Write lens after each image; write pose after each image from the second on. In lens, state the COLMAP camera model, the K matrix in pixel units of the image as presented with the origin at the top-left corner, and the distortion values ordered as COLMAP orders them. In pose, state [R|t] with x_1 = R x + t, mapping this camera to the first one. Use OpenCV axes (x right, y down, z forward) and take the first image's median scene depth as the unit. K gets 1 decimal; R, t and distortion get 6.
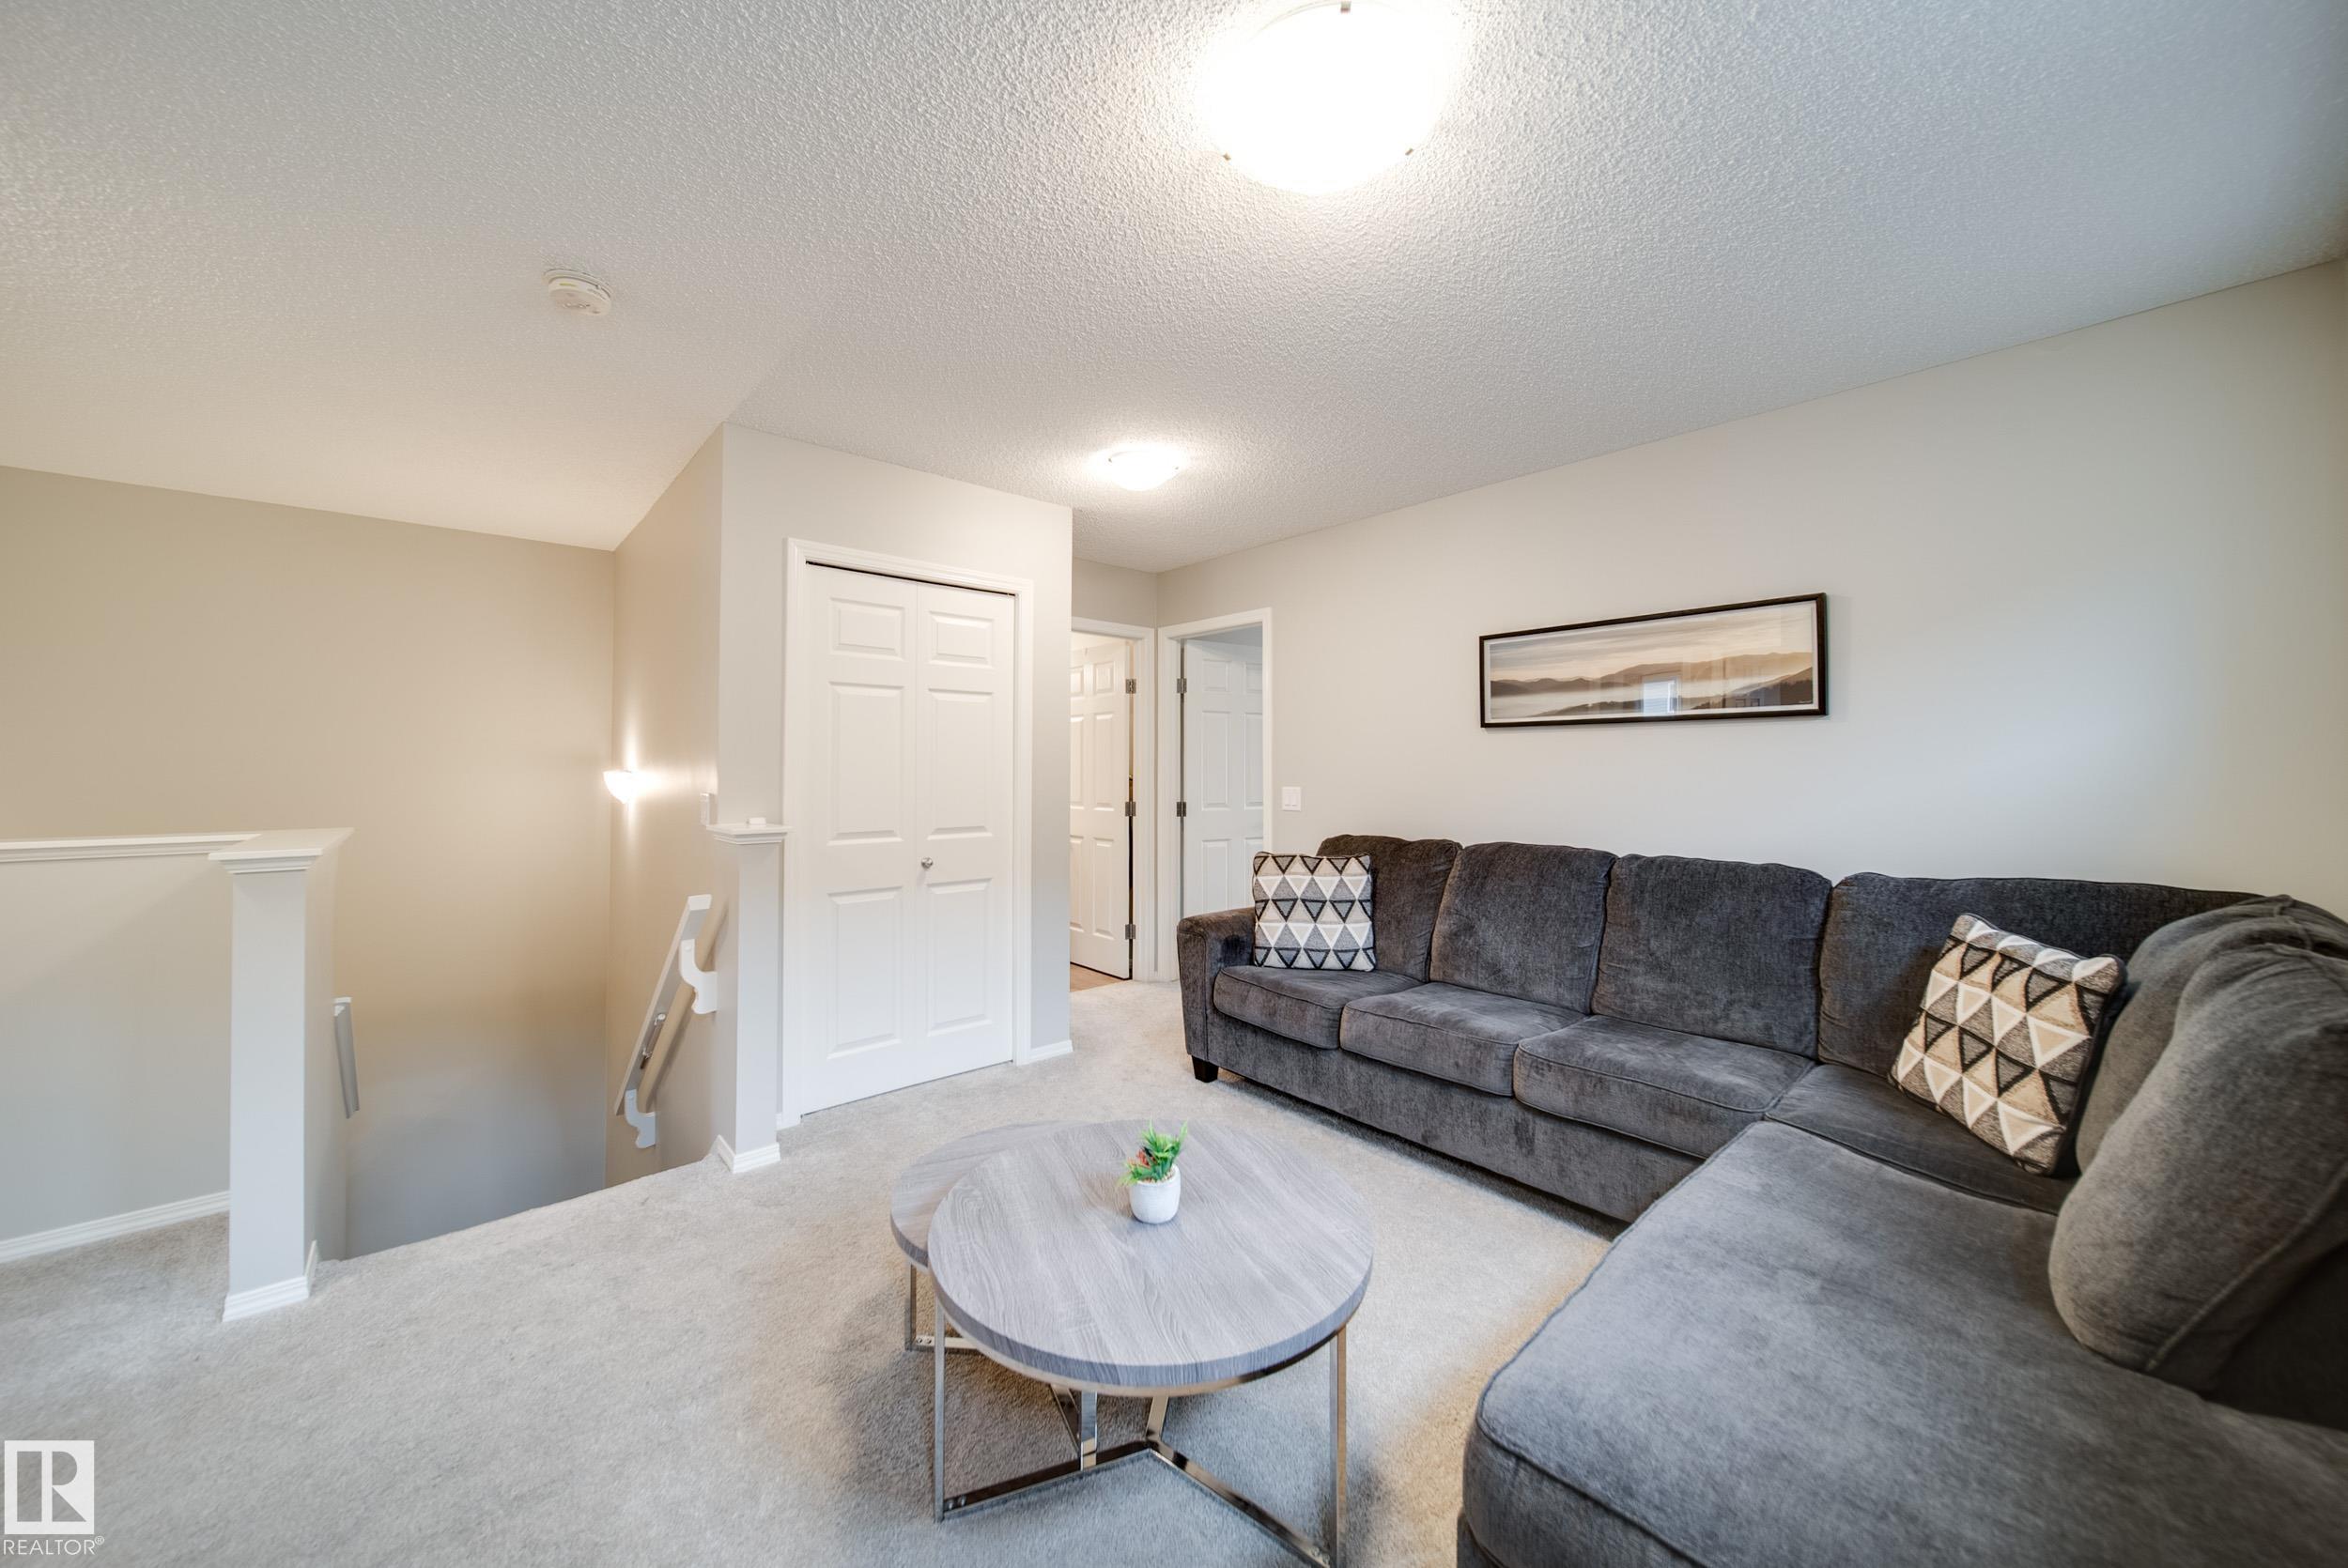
lens RADIAL K [[815.5, 0, 1169.4], [0, 815.5, 769.4], [0, 0, 1]] dist [-0.005605, -0.000299]
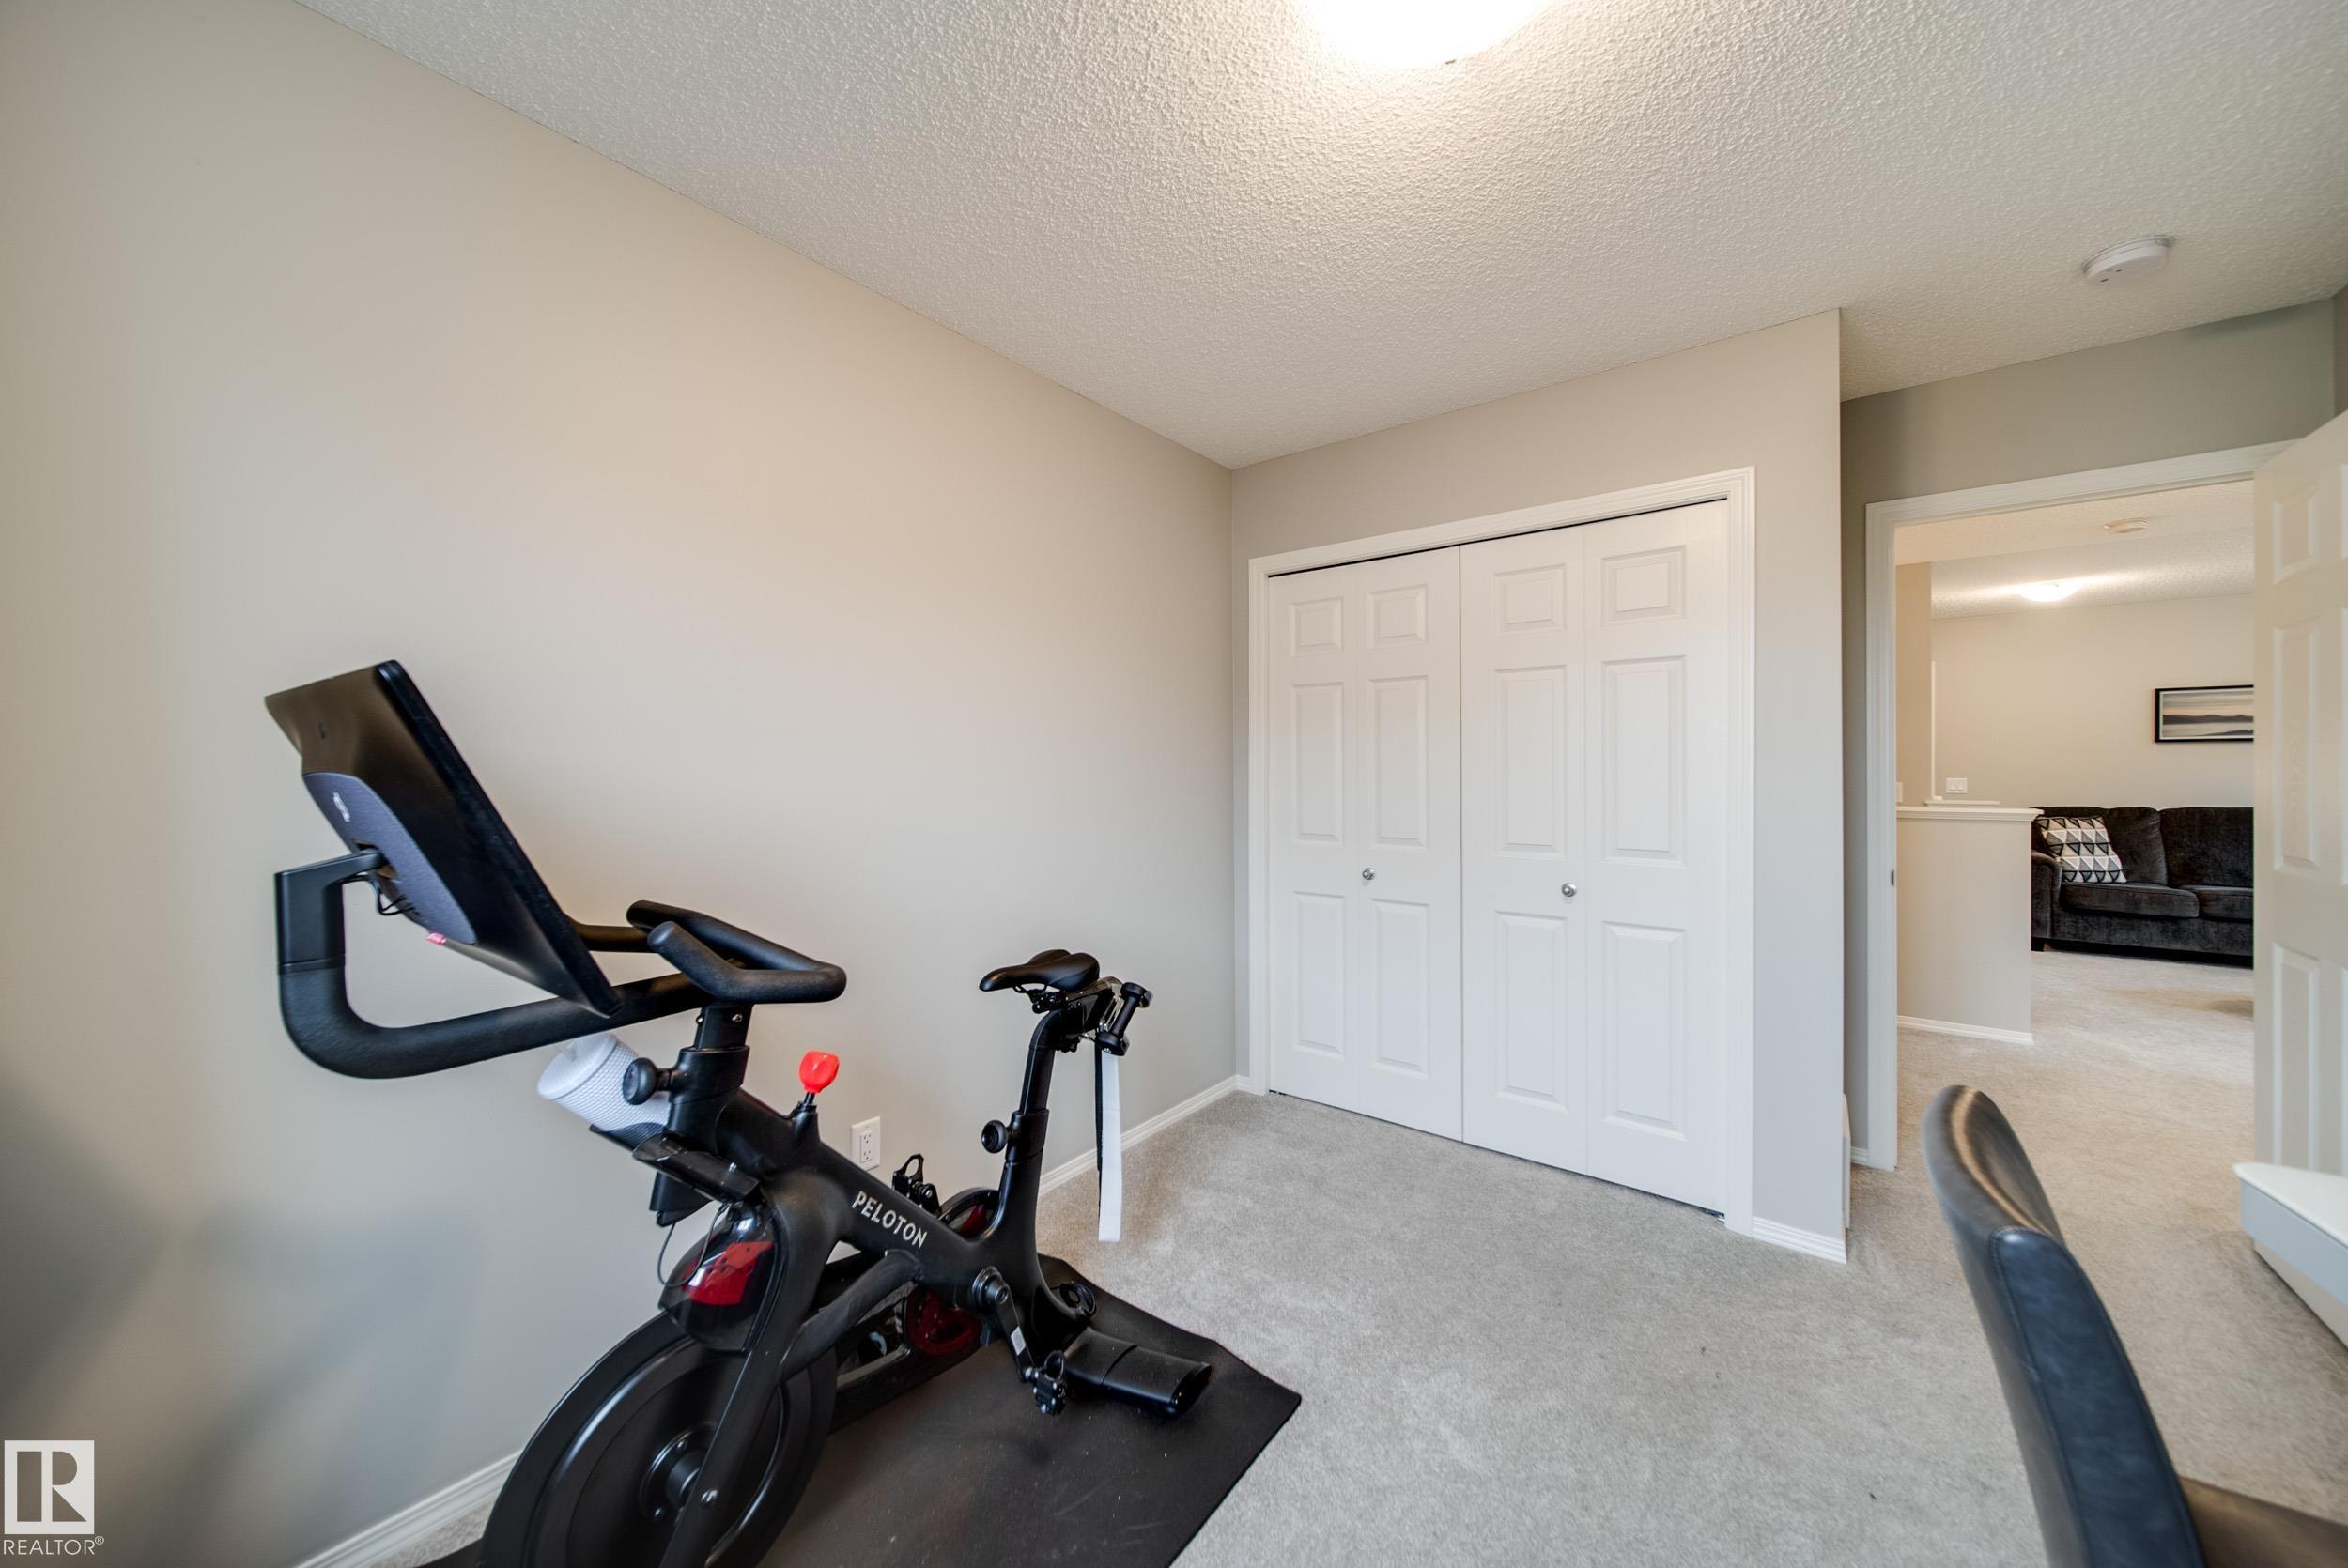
lens RADIAL K [[815.5, 0, 1175.8], [0, 815.5, 770.9], [0, 0, 1]] dist [-0.005605, -0.000299]
pose [[0.987842, -0.008718, 0.155219, -2.225902], [0.008549, 0.999962, 0.001757, -0.011888], [-0.155228, -0.000408, 0.987879, -0.425055]]
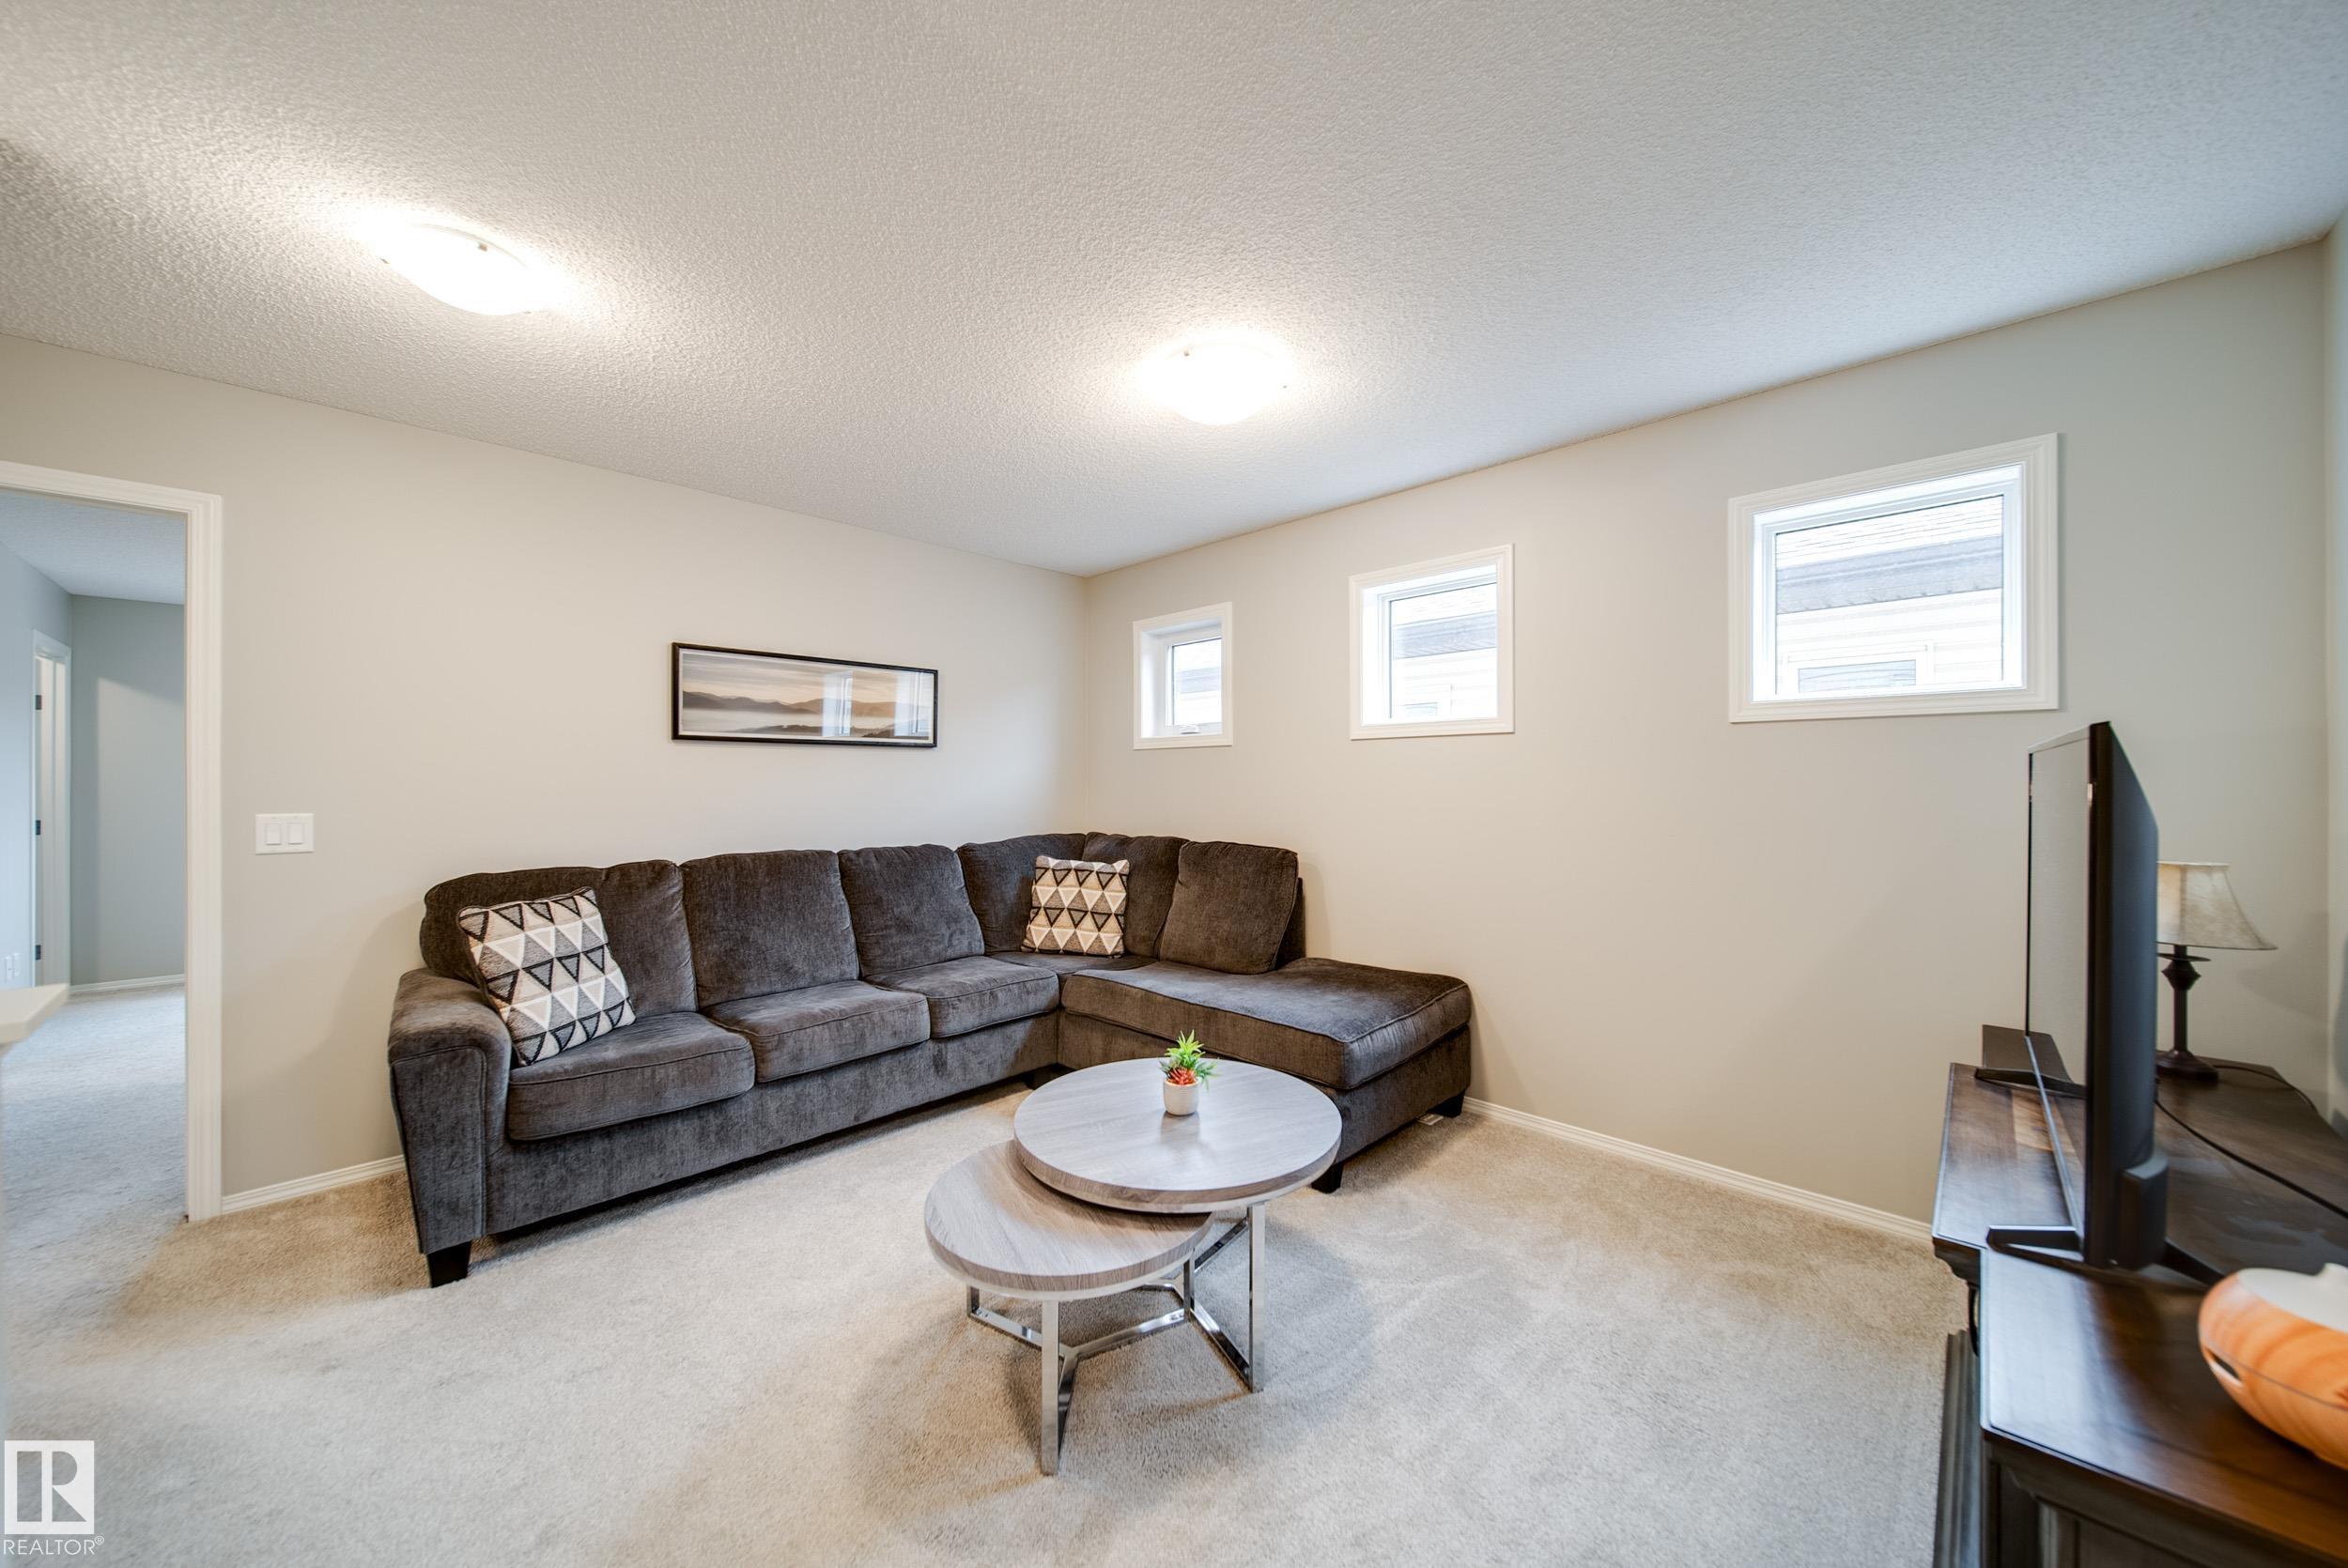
lens RADIAL K [[815.5, 0, 1187.7], [0, 815.5, 783.7], [0, 0, 1]] dist [-0.005605, -0.000299]
pose [[-0.068880, -0.009075, 0.997584, -0.699317], [-0.001486, 0.999958, 0.008994, -0.009720], [-0.997624, -0.000863, -0.068891, 0.536567]]
